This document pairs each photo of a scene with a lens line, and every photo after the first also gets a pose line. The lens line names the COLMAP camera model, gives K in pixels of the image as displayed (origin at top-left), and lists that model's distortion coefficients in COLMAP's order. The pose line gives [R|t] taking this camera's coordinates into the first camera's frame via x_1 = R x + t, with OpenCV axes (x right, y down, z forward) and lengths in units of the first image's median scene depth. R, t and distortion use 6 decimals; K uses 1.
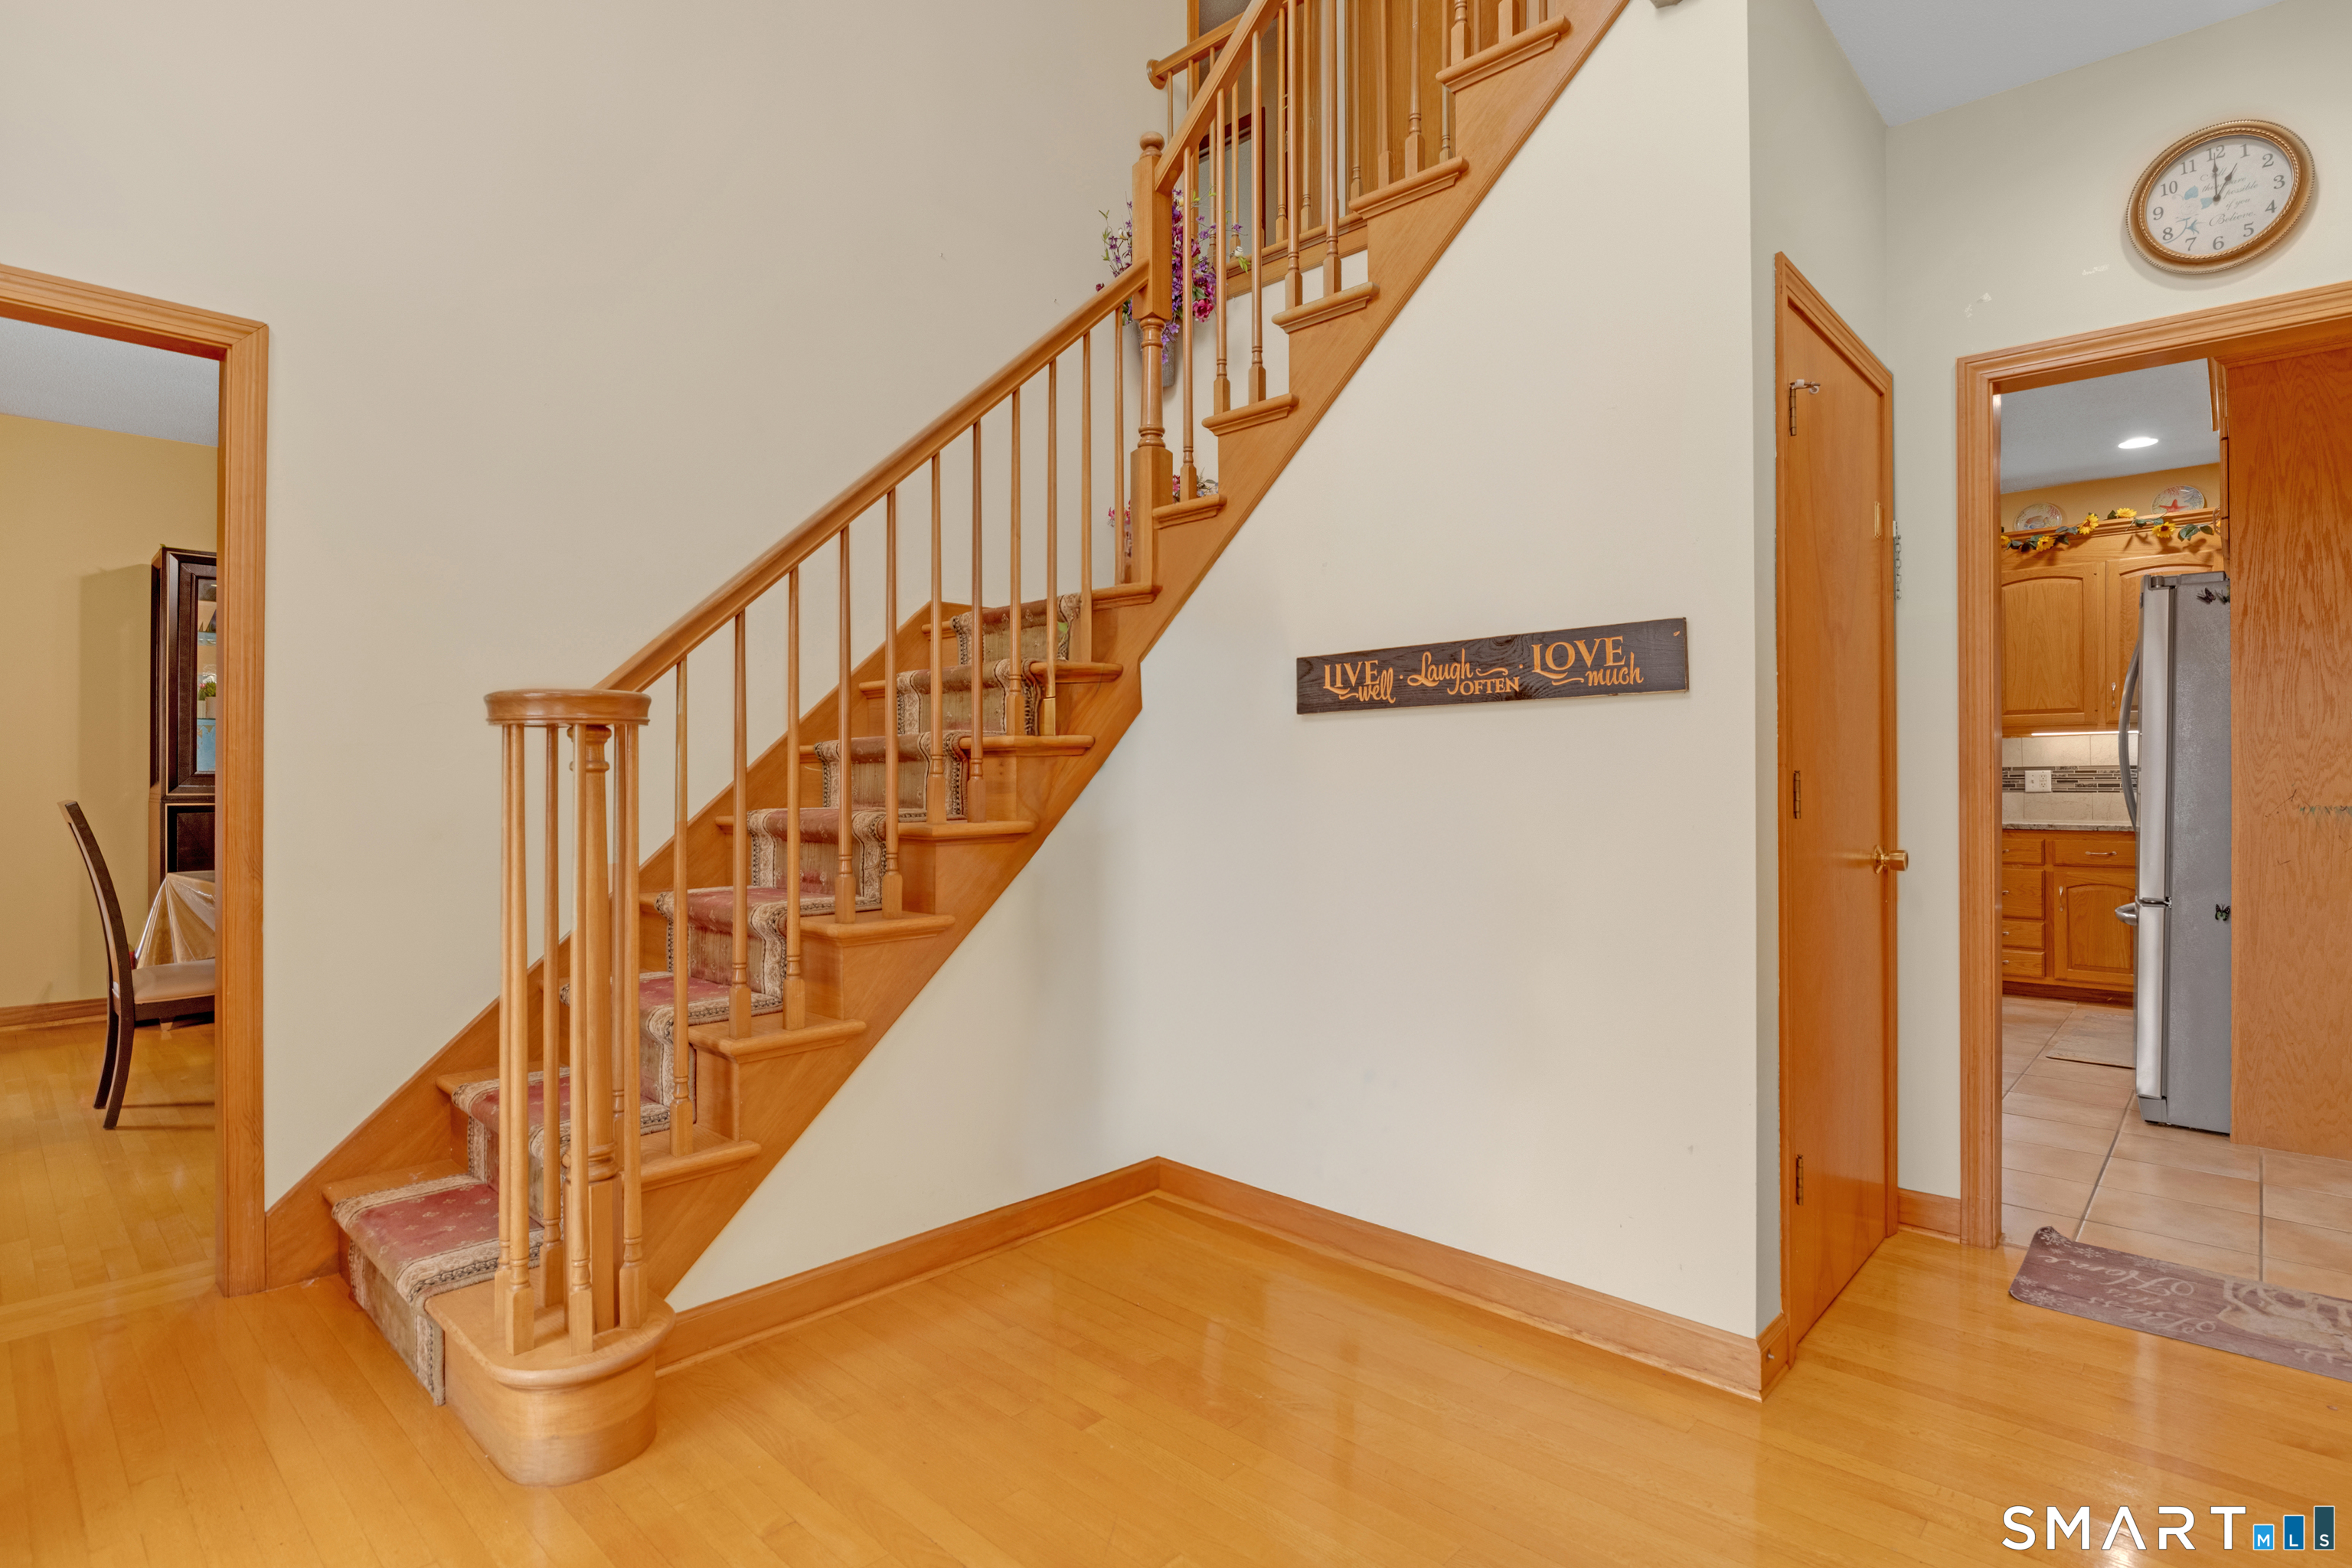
lens RADIAL K [[1161.0, 0, 1191.5], [0, 1161.0, 769.4], [0, 0, 1]] dist [-0.015176, -0.000098]
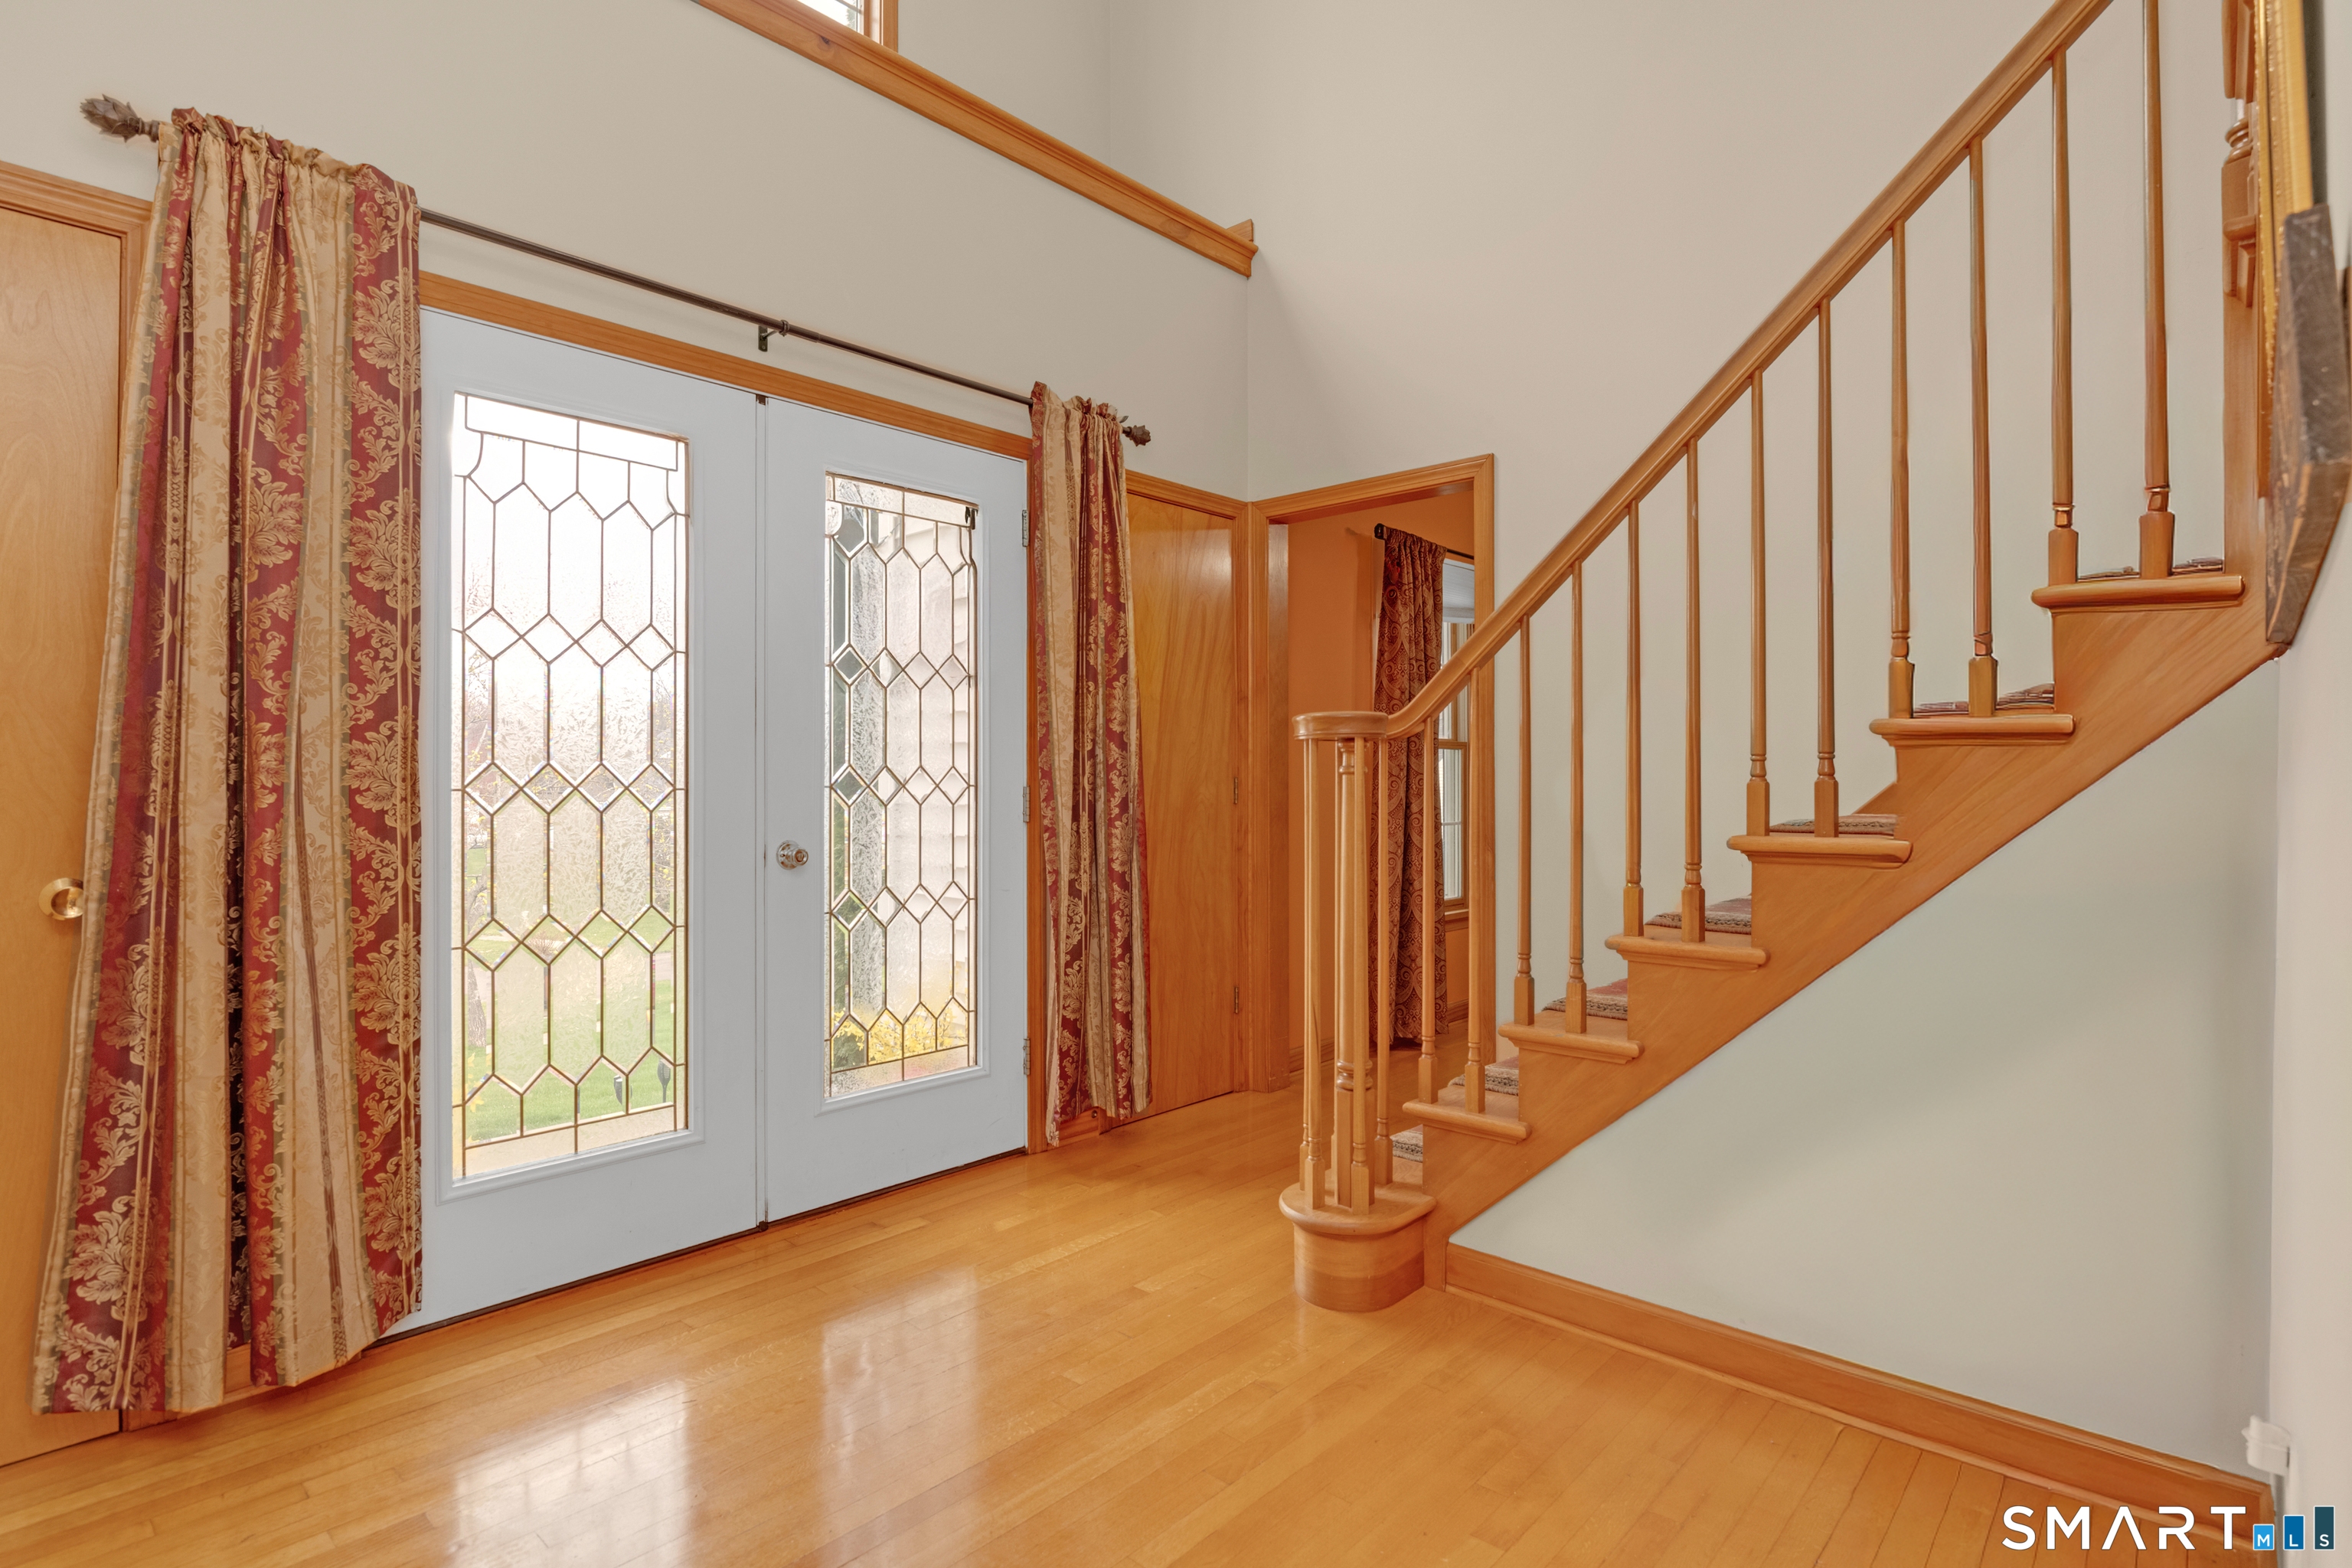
lens RADIAL K [[1161.0, 0, 1191.5], [0, 1161.0, 769.4], [0, 0, 1]] dist [-0.015176, -0.000098]
pose [[0.022104, -0.006710, -0.999733, 0.678173], [0.004391, 0.999968, -0.006614, 0.004593], [0.999746, -0.004244, 0.022133, 0.686097]]
